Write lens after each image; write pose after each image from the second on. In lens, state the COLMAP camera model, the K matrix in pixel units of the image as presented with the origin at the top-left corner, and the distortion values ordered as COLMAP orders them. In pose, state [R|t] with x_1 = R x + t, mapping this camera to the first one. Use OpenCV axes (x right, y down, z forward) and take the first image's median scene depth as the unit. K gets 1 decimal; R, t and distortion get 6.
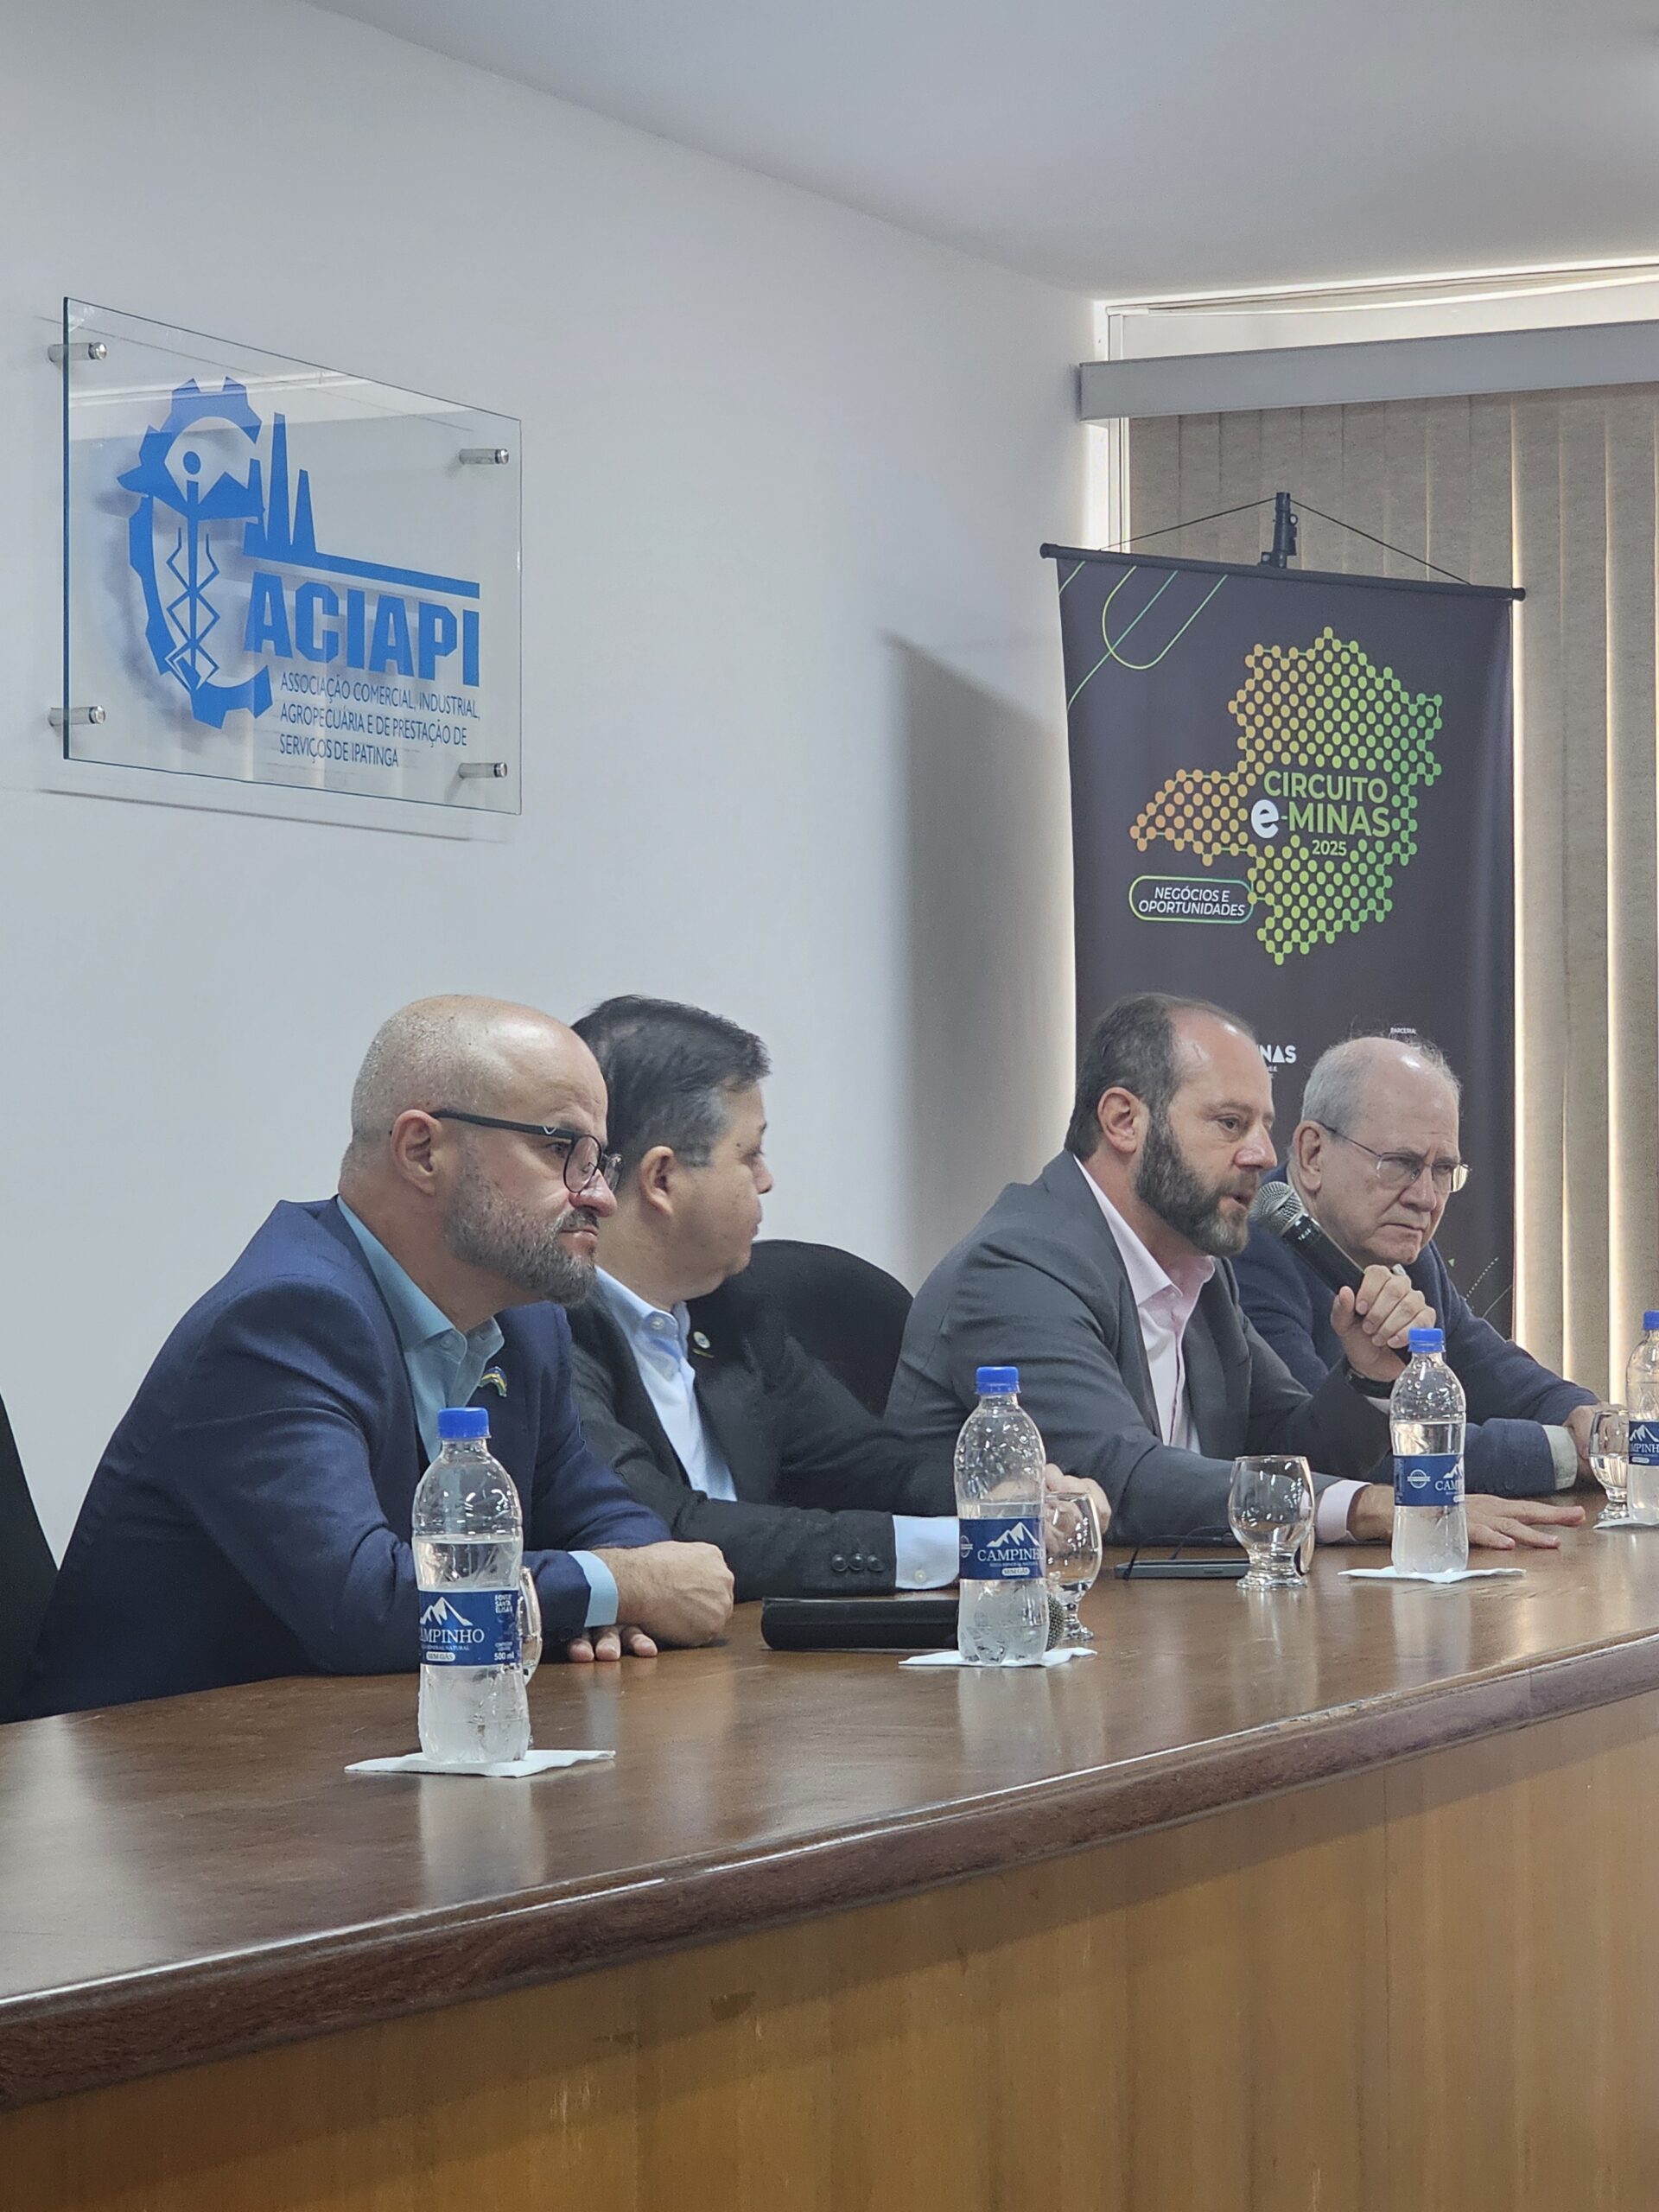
lens RADIAL K [[5537.3, 0, 829.5], [0, 5537.3, 1106.0], [0, 0, 1]] dist [-1.399298, 35.725391]
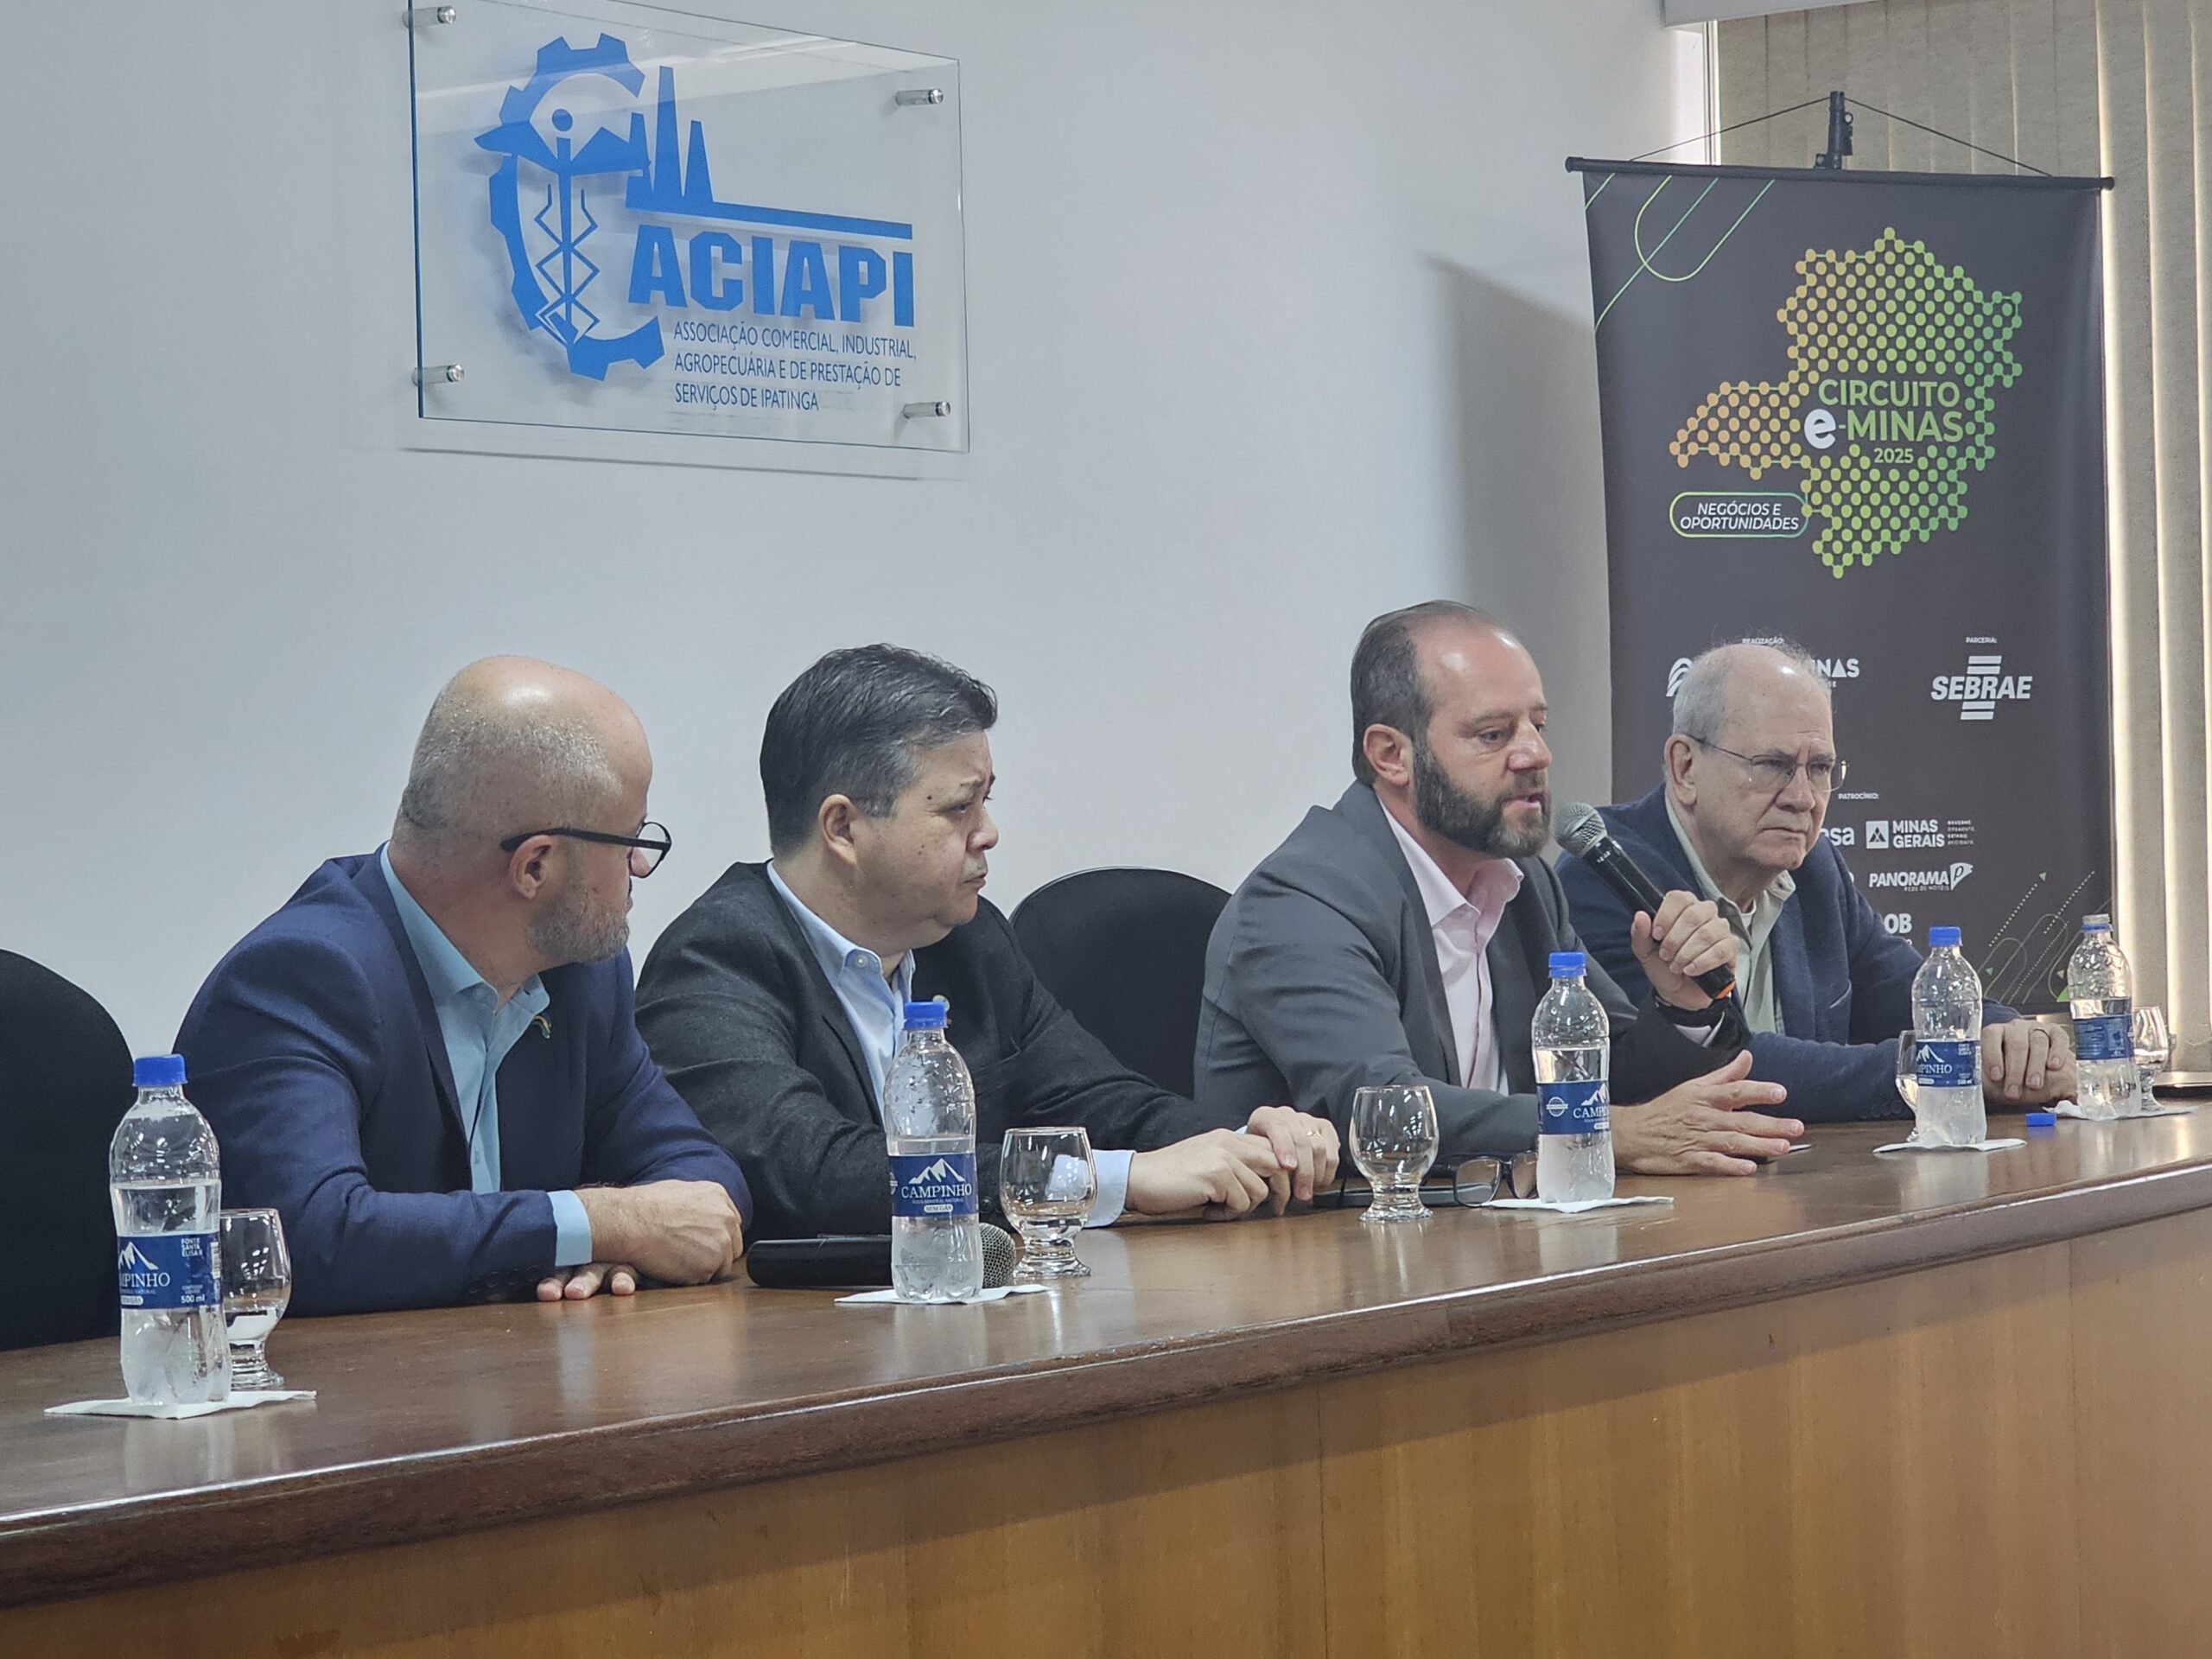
lens RADIAL K [[5520.6, 0, 996.5], [0, 5520.6, 828.6], [0, 0, 1]] dist [-0.471169, 6.999374]
pose [[0.982742, -0.024930, -0.183296, 0.113373], [0.027969, 0.999511, 0.014012, 0.001173], [0.182857, -0.018896, 0.982958, 0.010514]]
